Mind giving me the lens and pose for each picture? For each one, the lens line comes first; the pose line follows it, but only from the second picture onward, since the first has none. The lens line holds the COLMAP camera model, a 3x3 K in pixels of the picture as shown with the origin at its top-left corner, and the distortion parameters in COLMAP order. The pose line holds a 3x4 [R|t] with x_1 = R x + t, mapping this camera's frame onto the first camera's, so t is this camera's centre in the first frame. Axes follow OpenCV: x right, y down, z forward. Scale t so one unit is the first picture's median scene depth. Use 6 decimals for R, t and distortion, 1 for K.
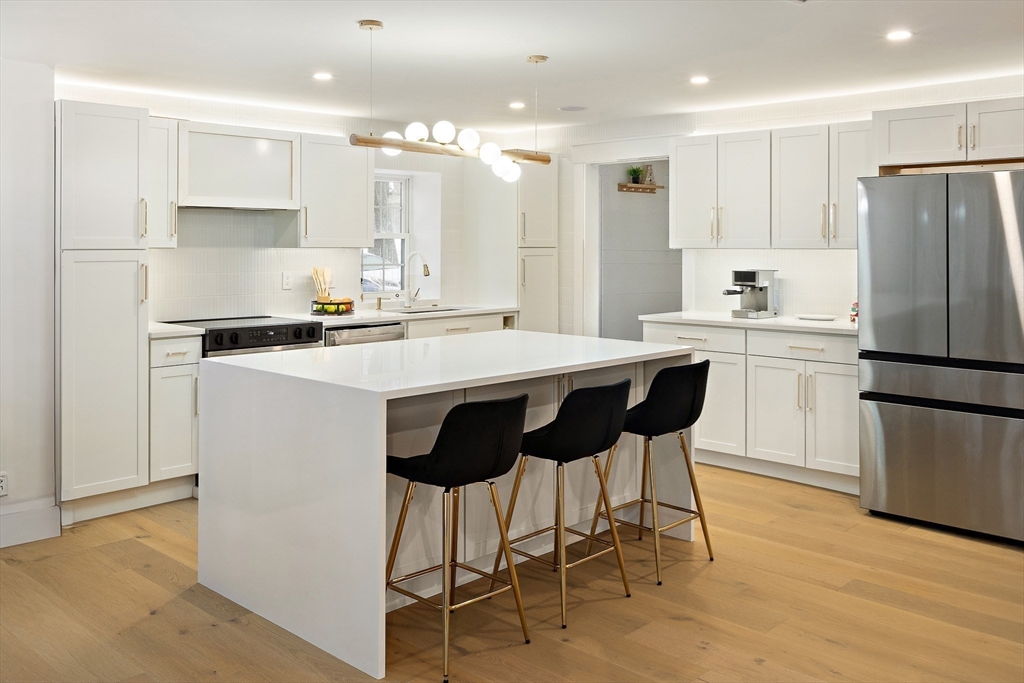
lens RADIAL K [[916.9, 0, 514.2], [0, 916.9, 337.8], [0, 0, 1]] dist [-0.007381, 0.004879]
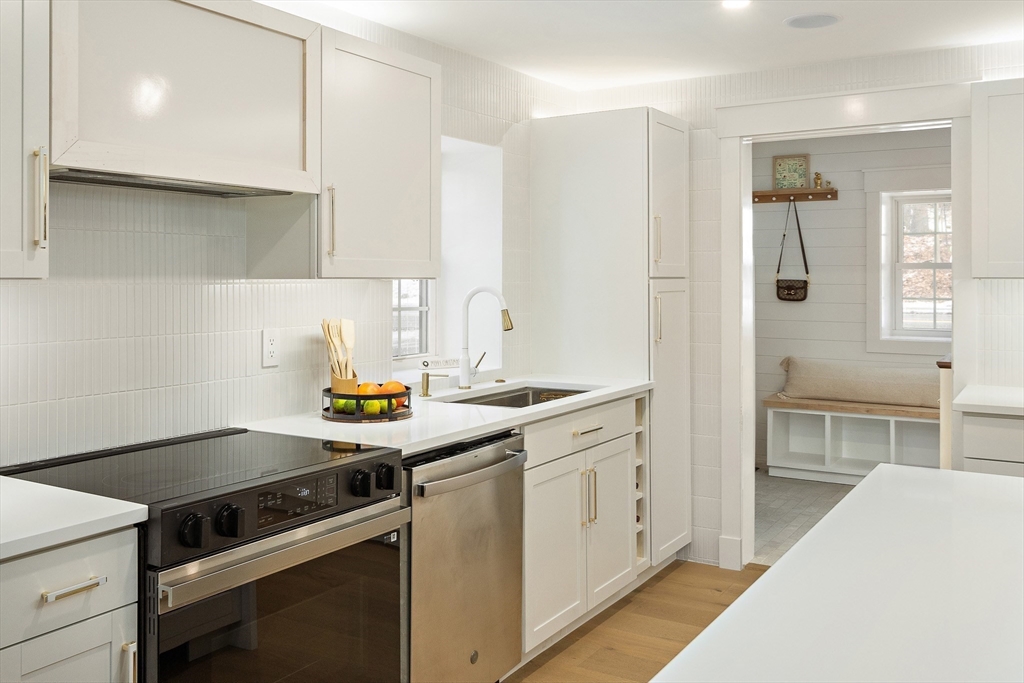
lens RADIAL K [[916.9, 0, 512.4], [0, 916.9, 338.0], [0, 0, 1]] dist [-0.007381, 0.004879]
pose [[0.976340, -0.015291, 0.215698, -0.239084], [0.022797, 0.999216, -0.032355, -0.051955], [-0.215034, 0.036506, 0.975924, 0.540487]]
